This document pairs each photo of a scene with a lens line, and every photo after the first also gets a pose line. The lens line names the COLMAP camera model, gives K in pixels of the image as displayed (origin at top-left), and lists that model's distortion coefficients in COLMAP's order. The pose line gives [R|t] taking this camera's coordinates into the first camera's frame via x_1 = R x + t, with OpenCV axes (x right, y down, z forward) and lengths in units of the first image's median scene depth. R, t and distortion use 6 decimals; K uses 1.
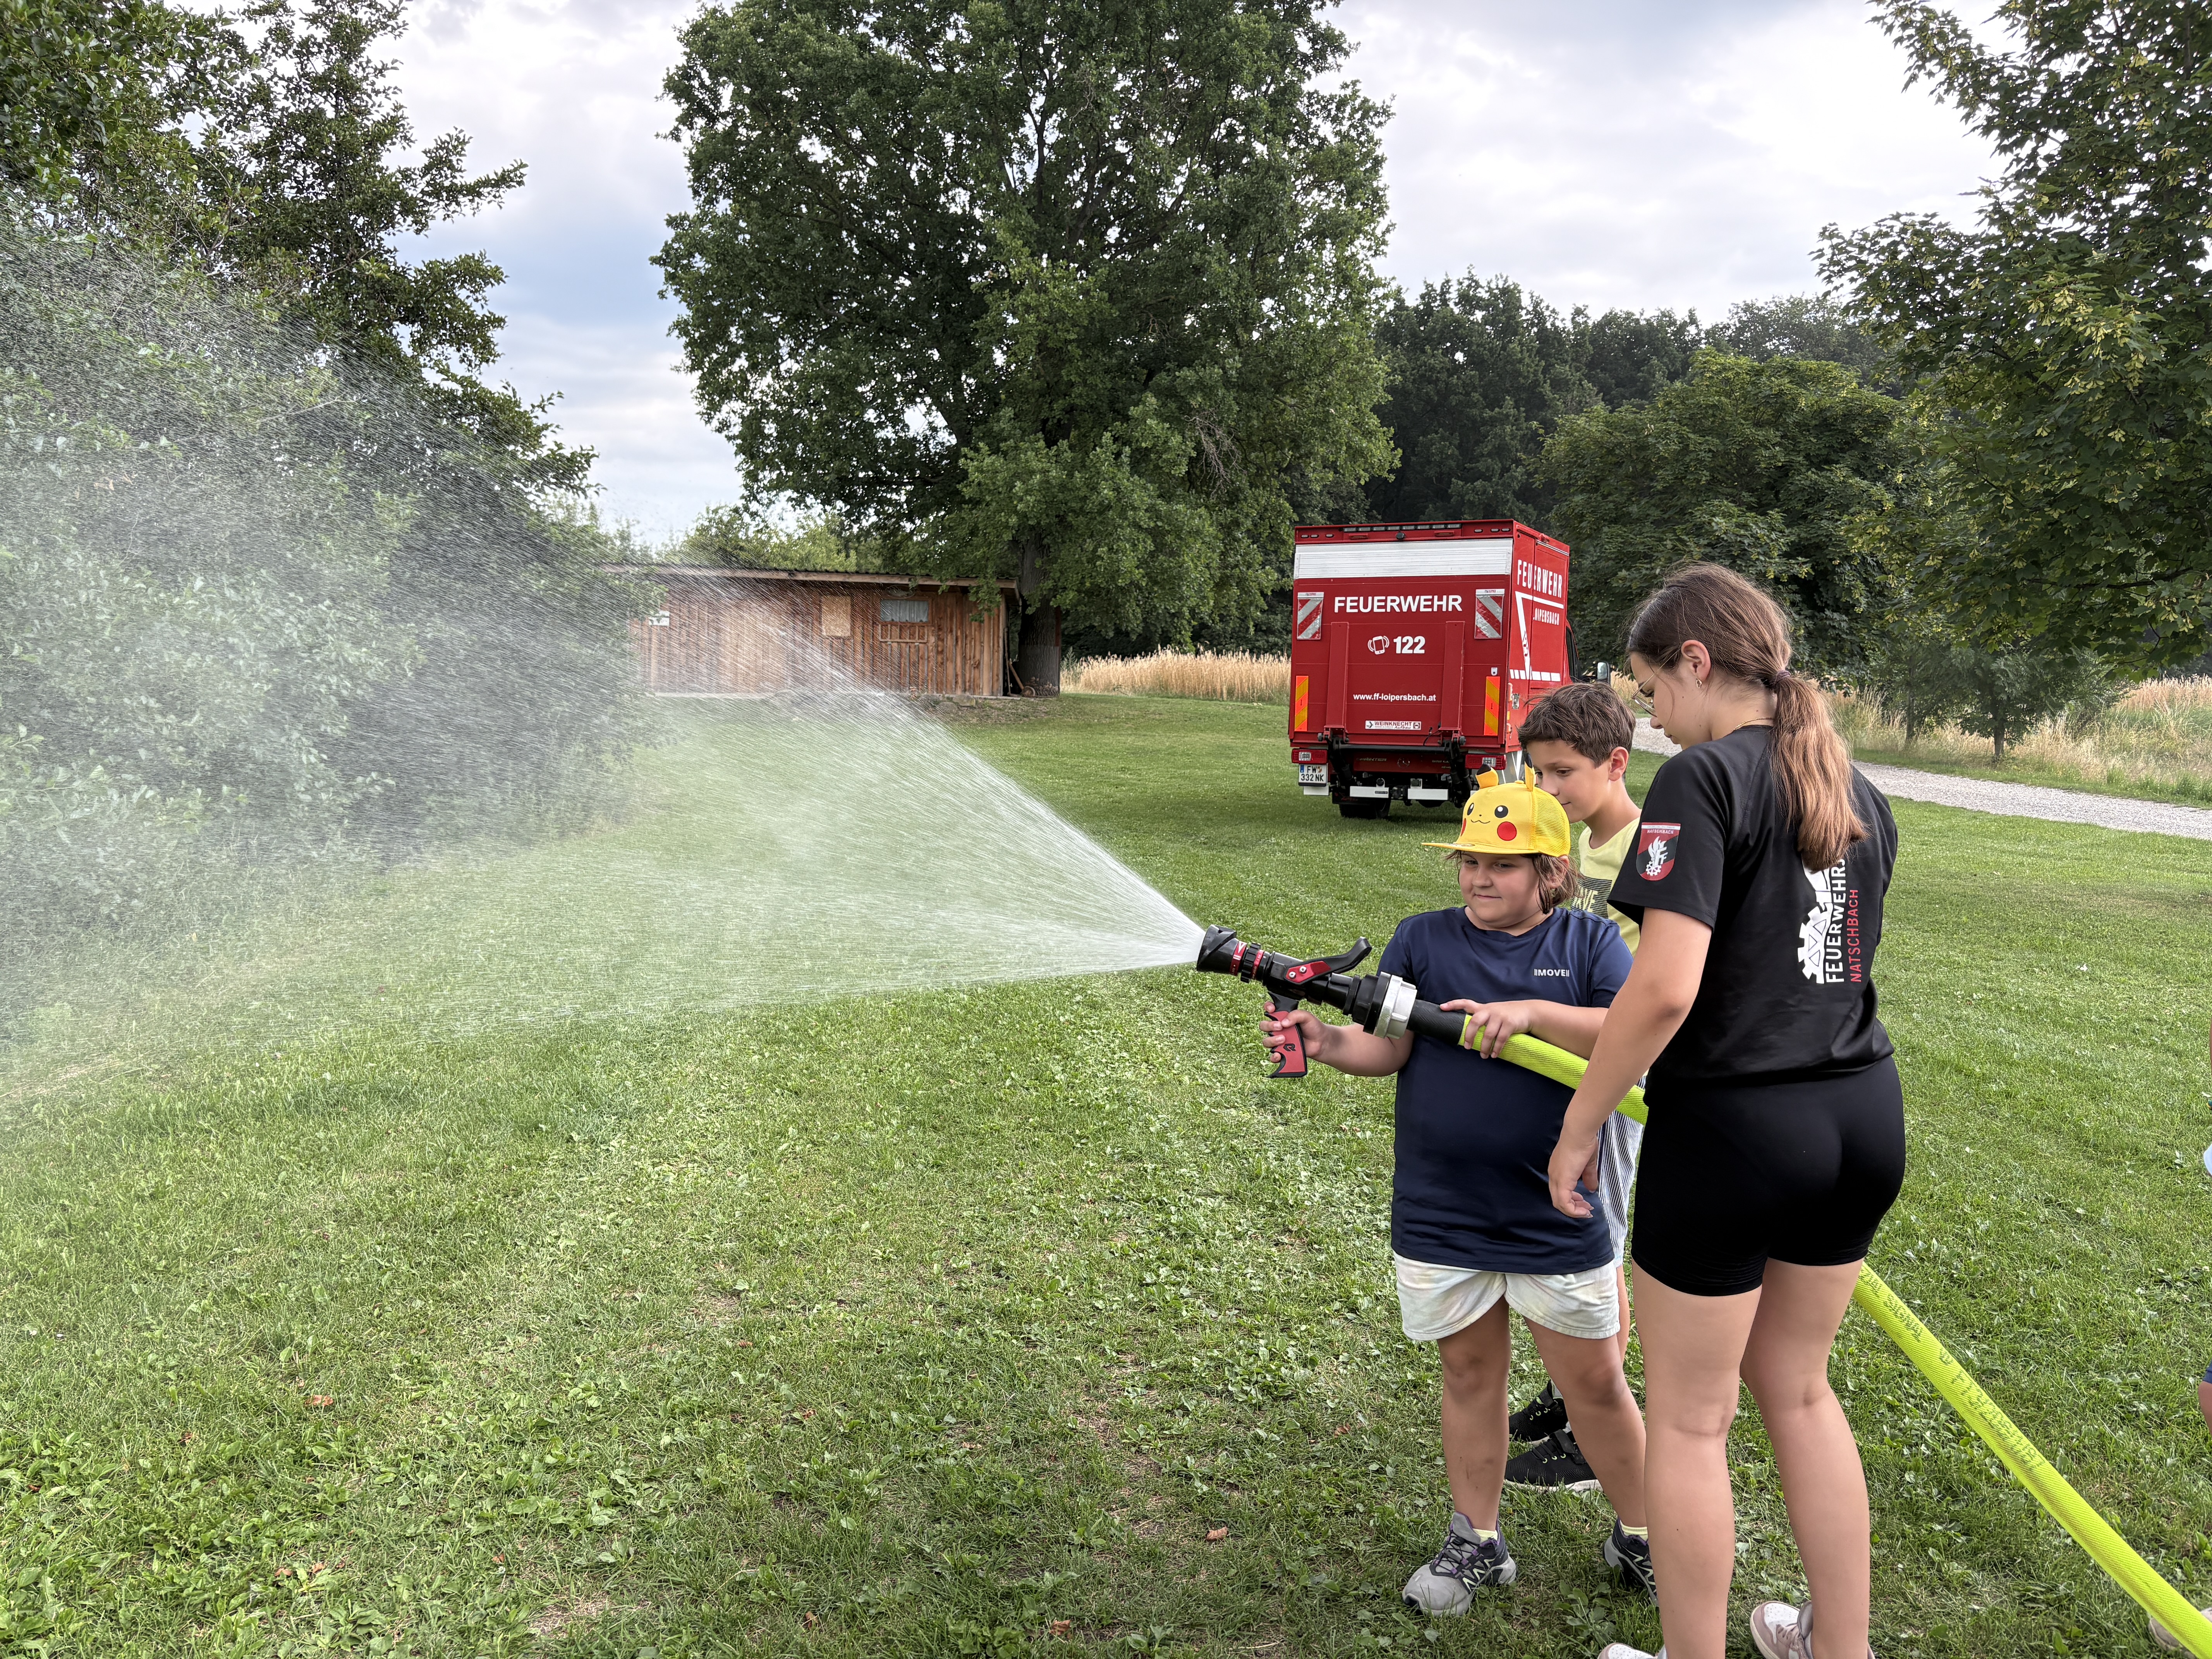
lens RADIAL K [[1678.8, 0, 1108.9], [0, 1678.8, 836.9], [0, 0, 1]] dist [0.027338, -0.002714]
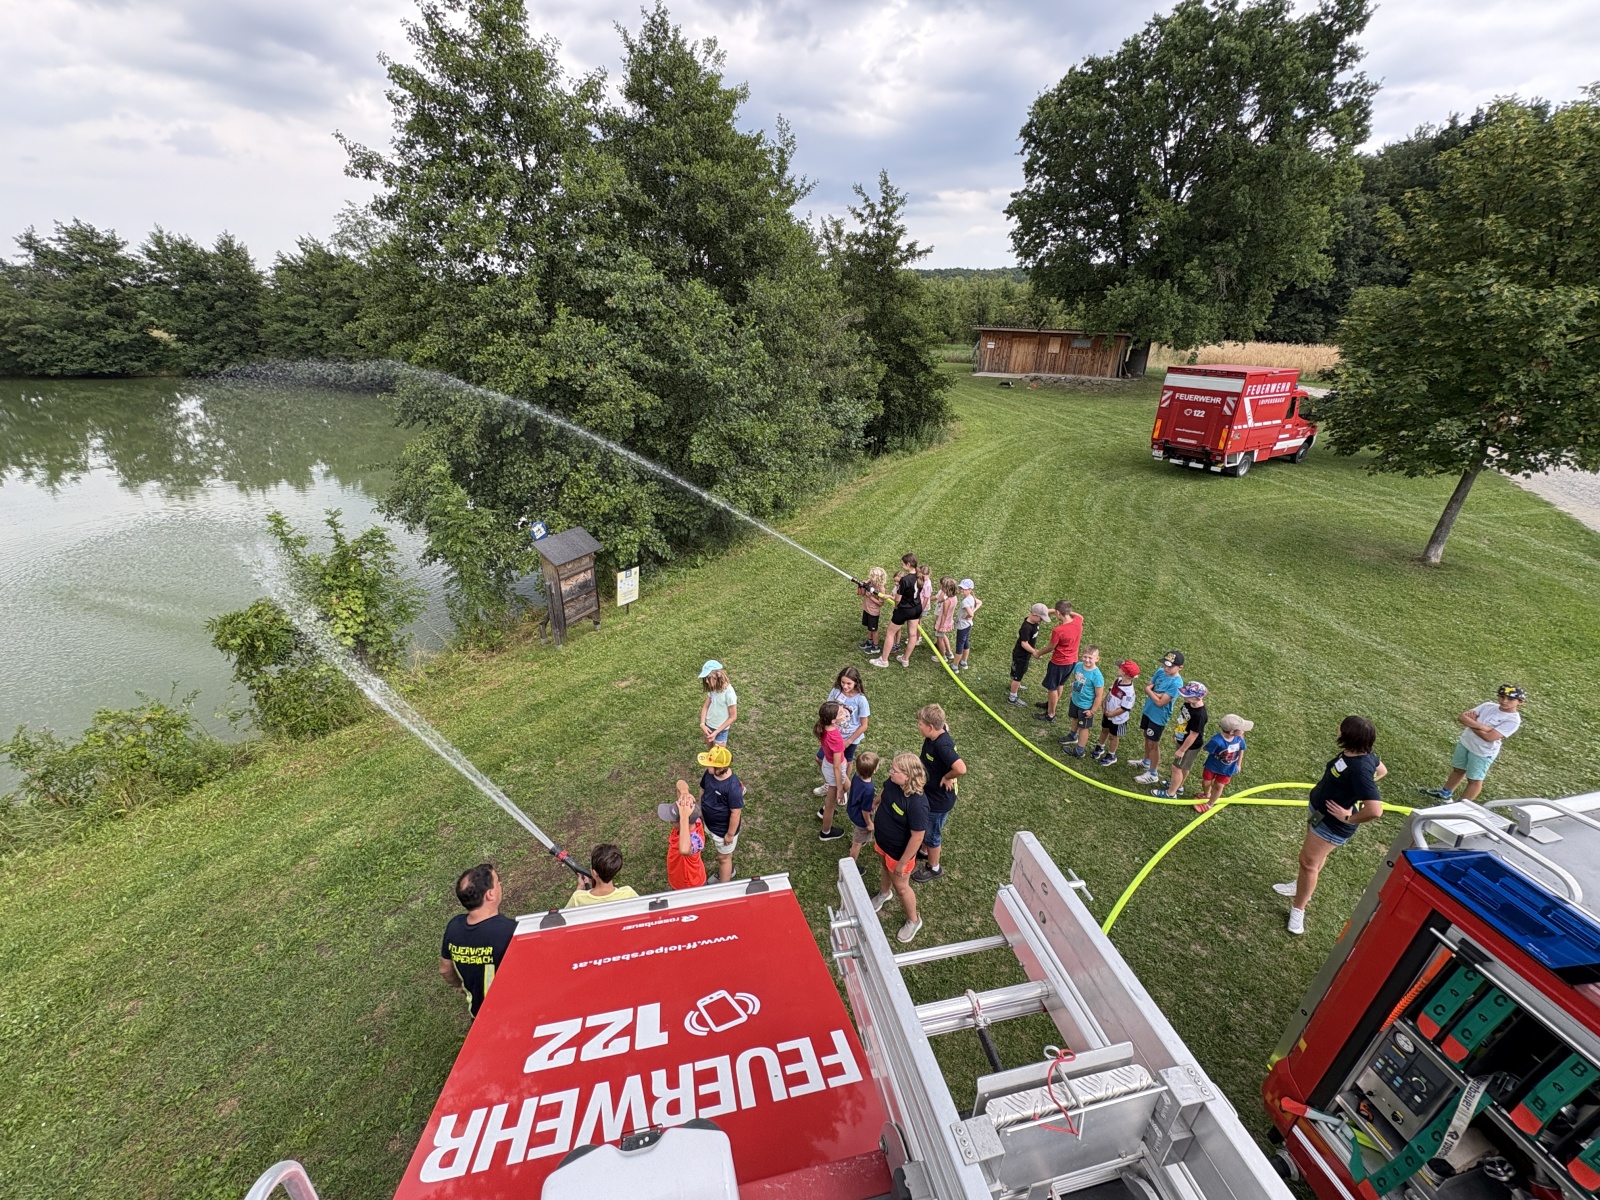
lens RADIAL K [[643.2, 0, 797.7], [0, 643.2, 599.5], [0, 0, 1]] dist [0.000124, 0.000022]
pose [[0.831392, 0.221371, -0.509688, 0.231736], [-0.046145, 0.941559, 0.333673, -0.145112], [0.553767, -0.253893, 0.793020, -0.336073]]
